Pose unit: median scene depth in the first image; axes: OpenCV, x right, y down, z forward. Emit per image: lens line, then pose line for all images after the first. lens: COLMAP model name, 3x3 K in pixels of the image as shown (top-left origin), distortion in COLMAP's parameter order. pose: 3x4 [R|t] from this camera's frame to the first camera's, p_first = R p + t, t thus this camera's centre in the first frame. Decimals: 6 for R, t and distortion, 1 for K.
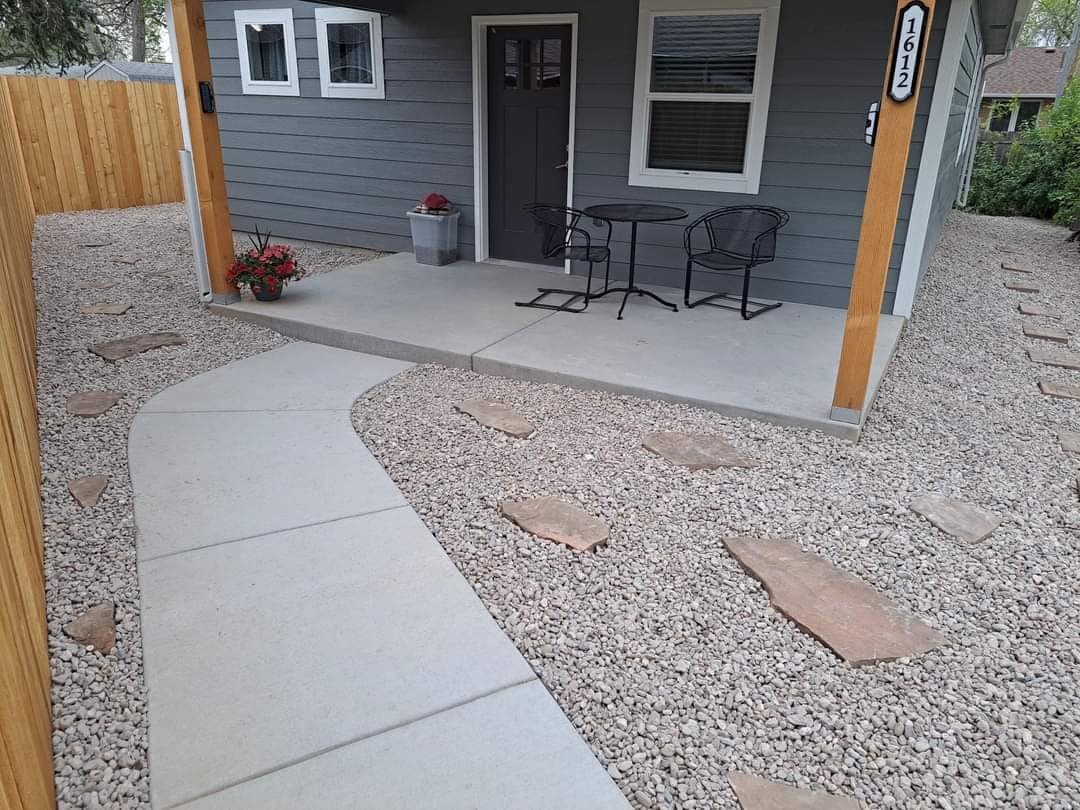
lens RADIAL K [[795.0, 0, 540.0], [0, 795.0, 405.0], [0, 0, 1]] dist [0.071741, -0.070688]
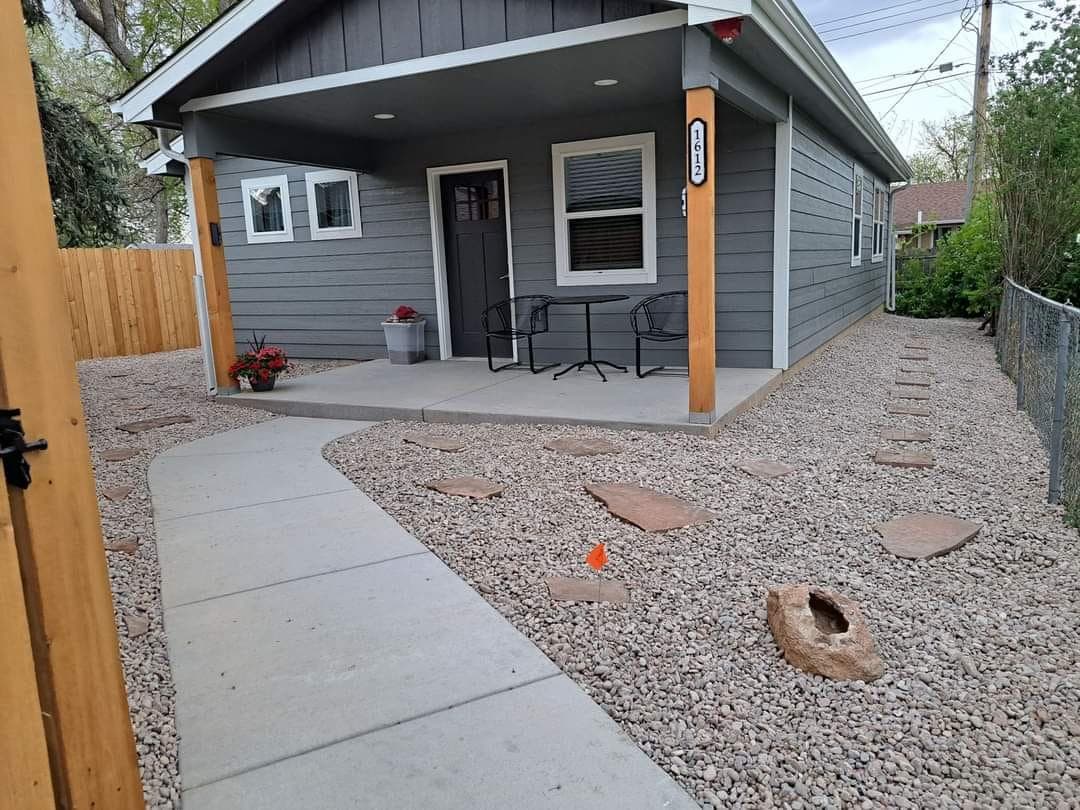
lens RADIAL K [[800.9, 0, 540.0], [0, 800.9, 405.0], [0, 0, 1]] dist [0.121434, -0.182363]
pose [[0.998005, -0.062203, -0.010793, 0.086989], [0.058941, 0.979284, -0.193722, 0.144911], [0.022619, 0.192699, 0.980997, -0.182048]]
